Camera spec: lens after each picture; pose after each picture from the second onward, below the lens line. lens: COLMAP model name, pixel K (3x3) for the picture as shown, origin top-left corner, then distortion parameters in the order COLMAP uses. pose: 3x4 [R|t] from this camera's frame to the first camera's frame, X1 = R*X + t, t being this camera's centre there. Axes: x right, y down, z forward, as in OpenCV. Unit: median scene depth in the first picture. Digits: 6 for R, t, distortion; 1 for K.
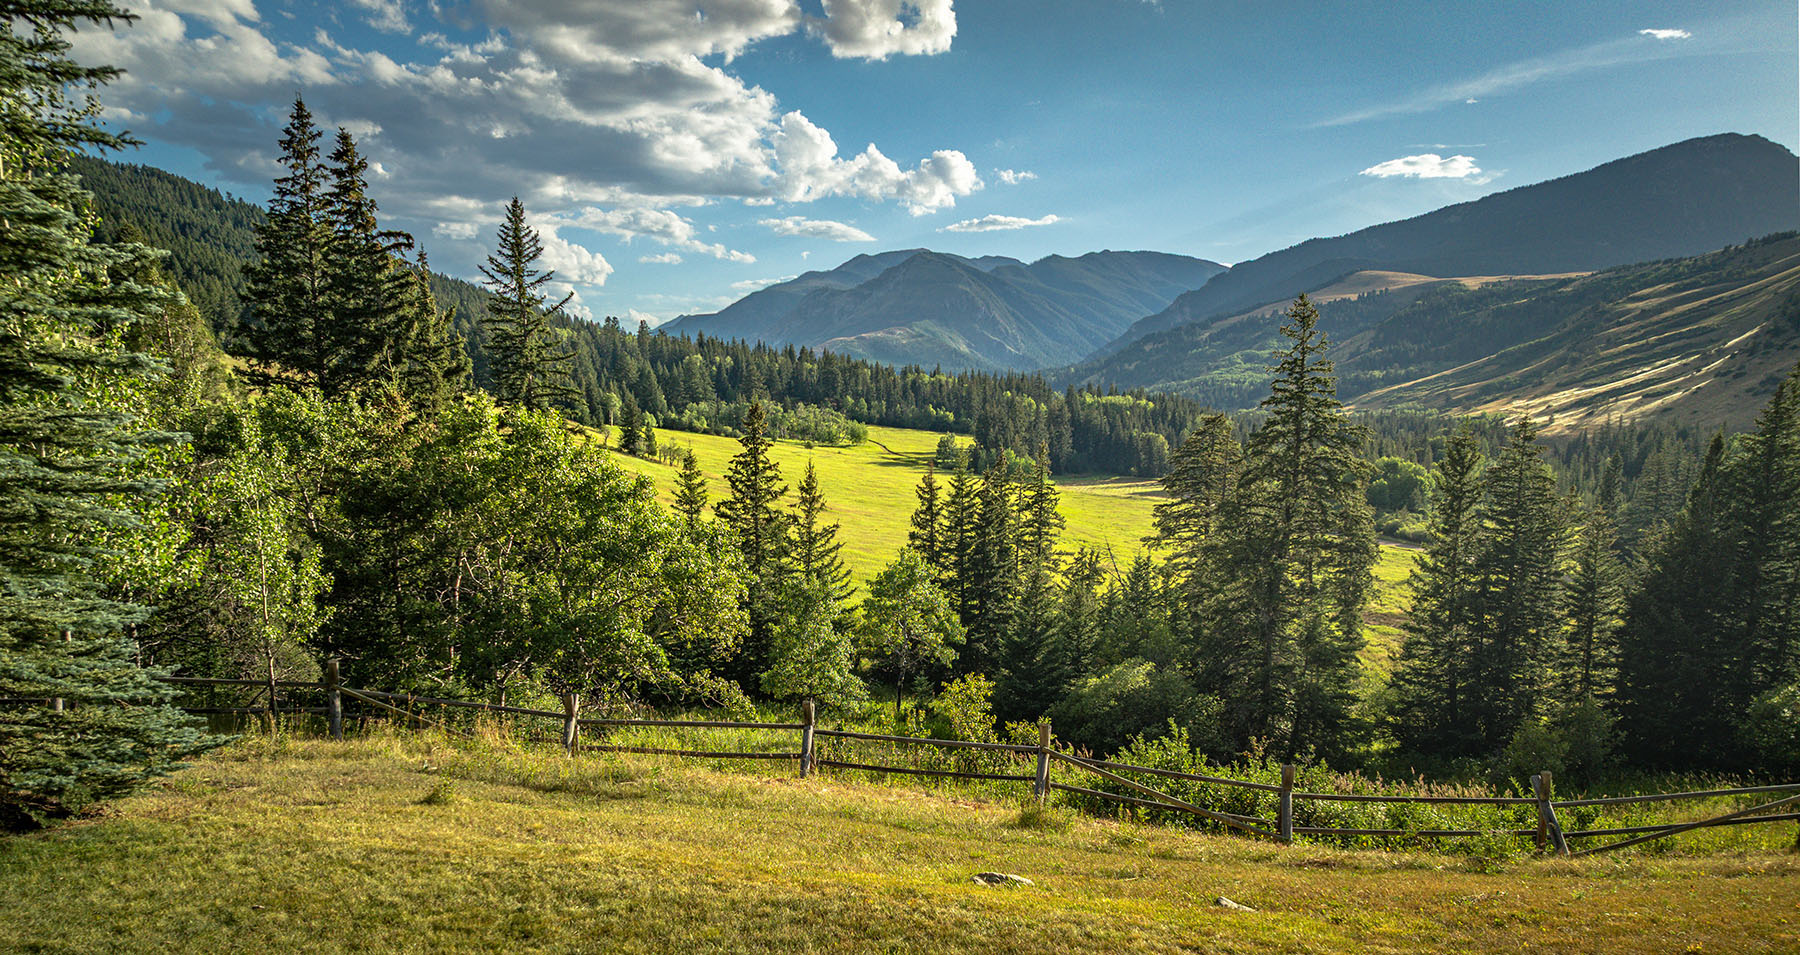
lens RADIAL K [[1200.9, 0, 898.5], [0, 1200.9, 606.8], [0, 0, 1]] dist [-0.032908, -0.005581]
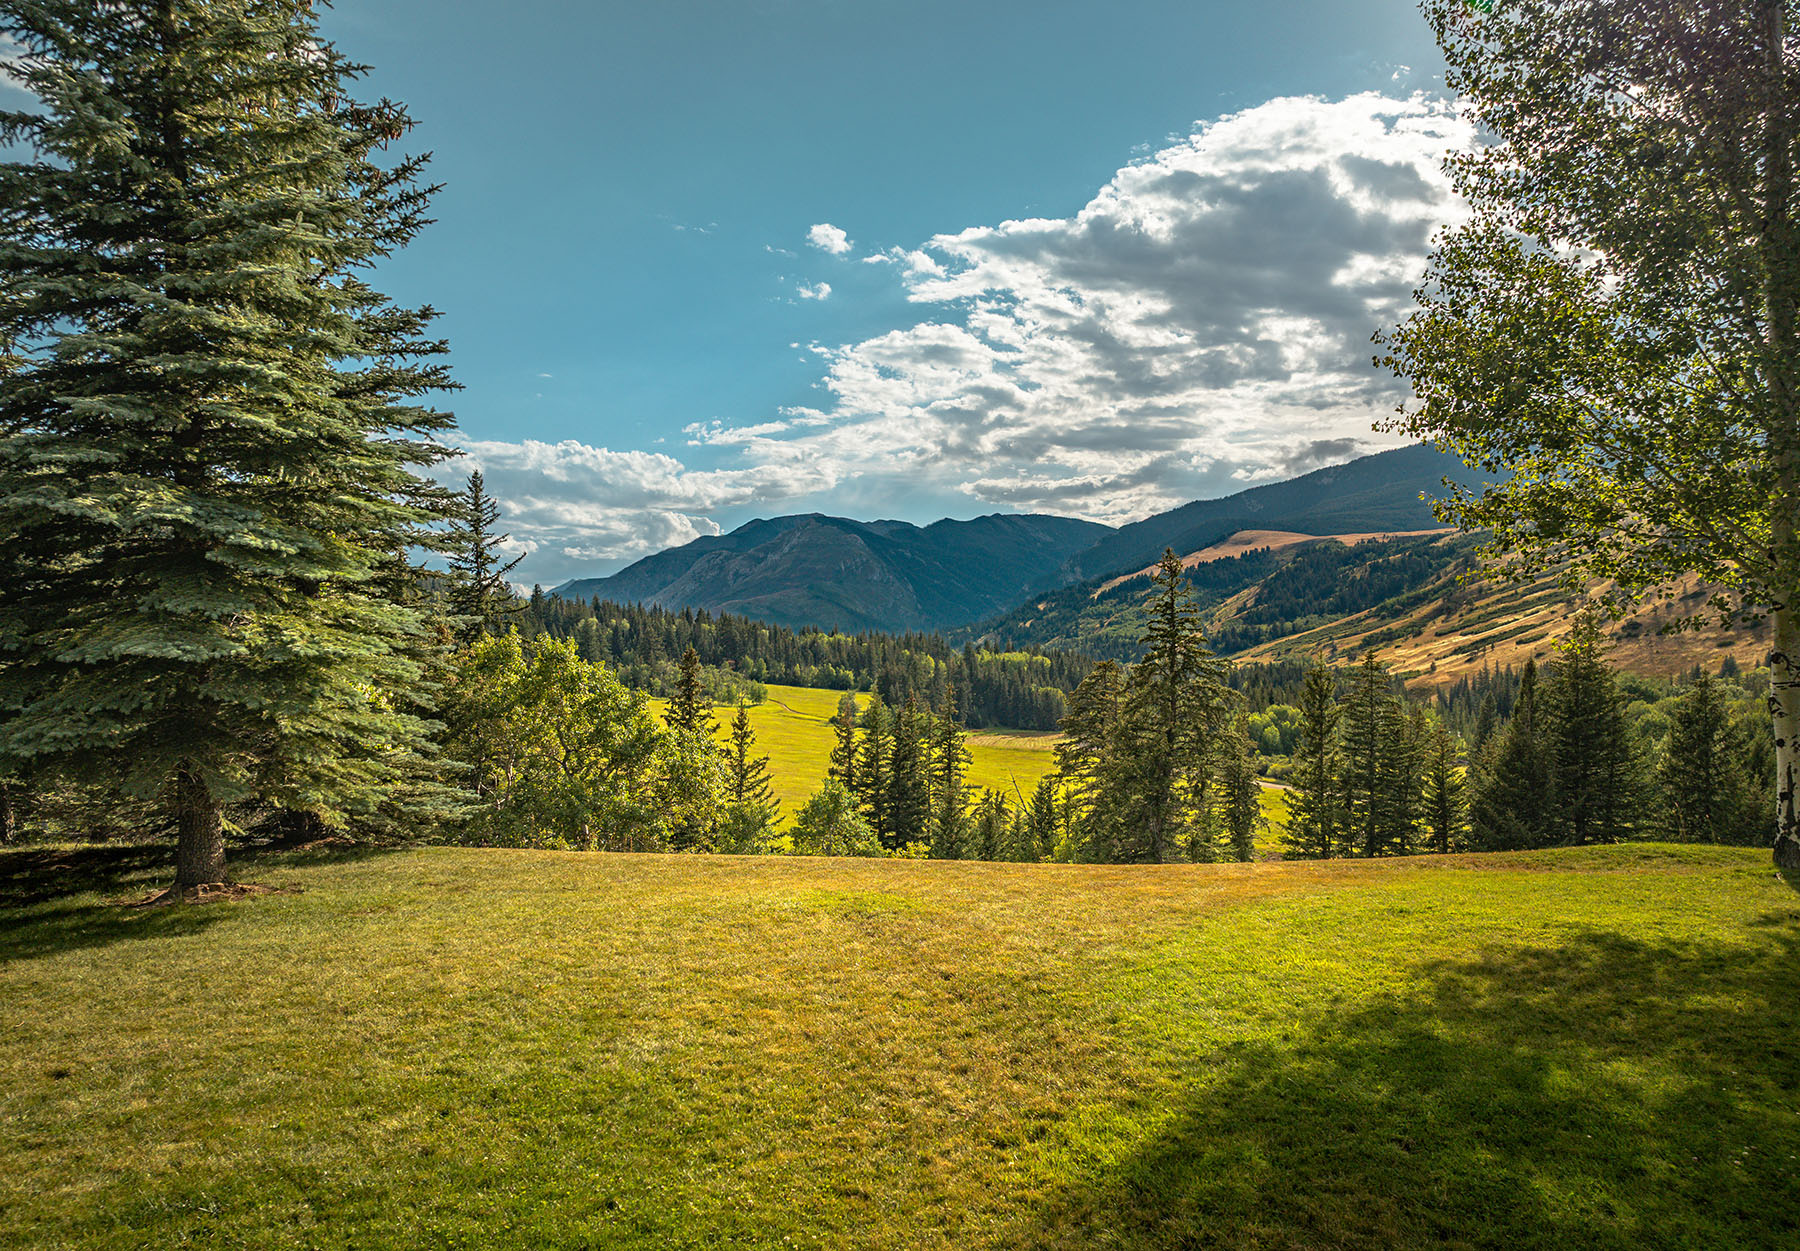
lens RADIAL K [[1305.2, 0, 900.0], [0, 1305.2, 625.5], [0, 0, 1]] dist [-0.027458, -0.002015]
pose [[0.995749, -0.013057, 0.091180, -0.026180], [0.031332, 0.978886, -0.201994, 0.040555], [-0.086617, 0.203992, 0.975133, -0.134527]]
